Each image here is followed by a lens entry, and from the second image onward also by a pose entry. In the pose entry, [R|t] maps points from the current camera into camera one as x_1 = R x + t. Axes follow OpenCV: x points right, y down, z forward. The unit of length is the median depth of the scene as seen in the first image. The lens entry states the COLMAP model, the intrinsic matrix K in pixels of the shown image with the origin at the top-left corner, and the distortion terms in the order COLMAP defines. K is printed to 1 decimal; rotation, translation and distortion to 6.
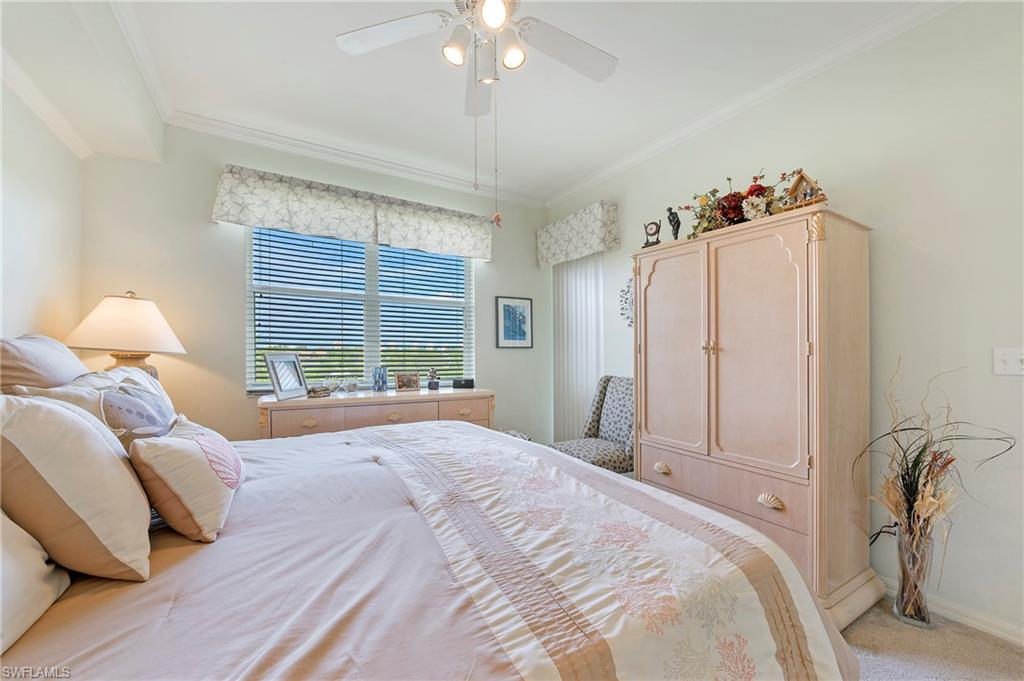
lens RADIAL K [[415.6, 0, 512.8], [0, 415.6, 342.4], [0, 0, 1]] dist [-0.001527, -0.000371]
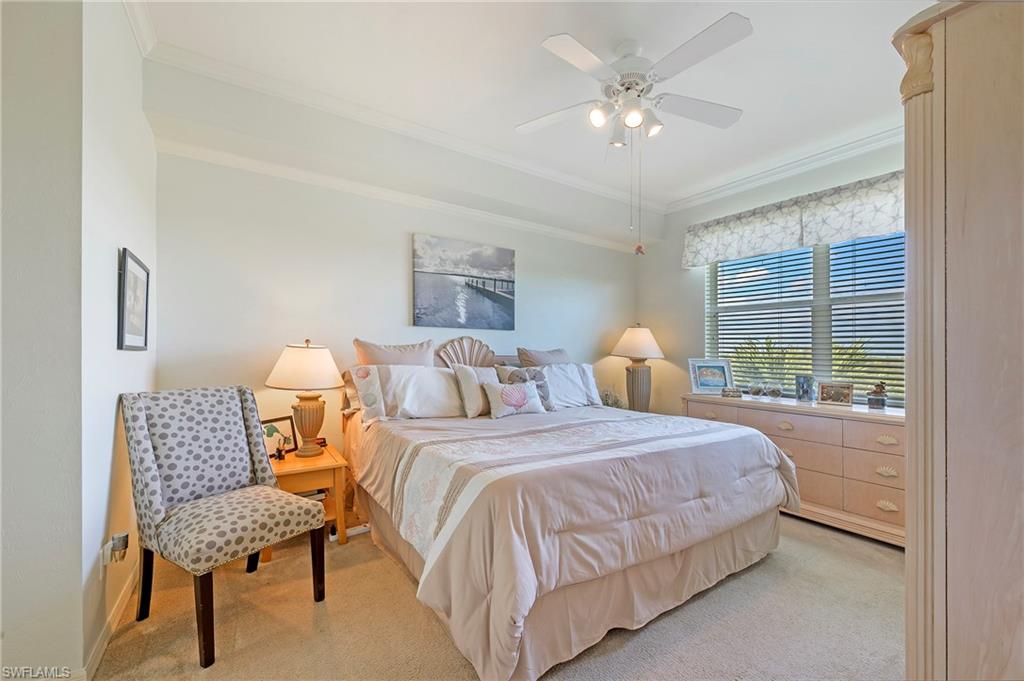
lens RADIAL K [[415.6, 0, 512.4], [0, 415.6, 349.2], [0, 0, 1]] dist [-0.001527, -0.000371]
pose [[0.029683, -0.013745, -0.999465, 0.621056], [0.010792, 0.999852, -0.013430, 0.004046], [0.999501, -0.010388, 0.029827, 0.302340]]
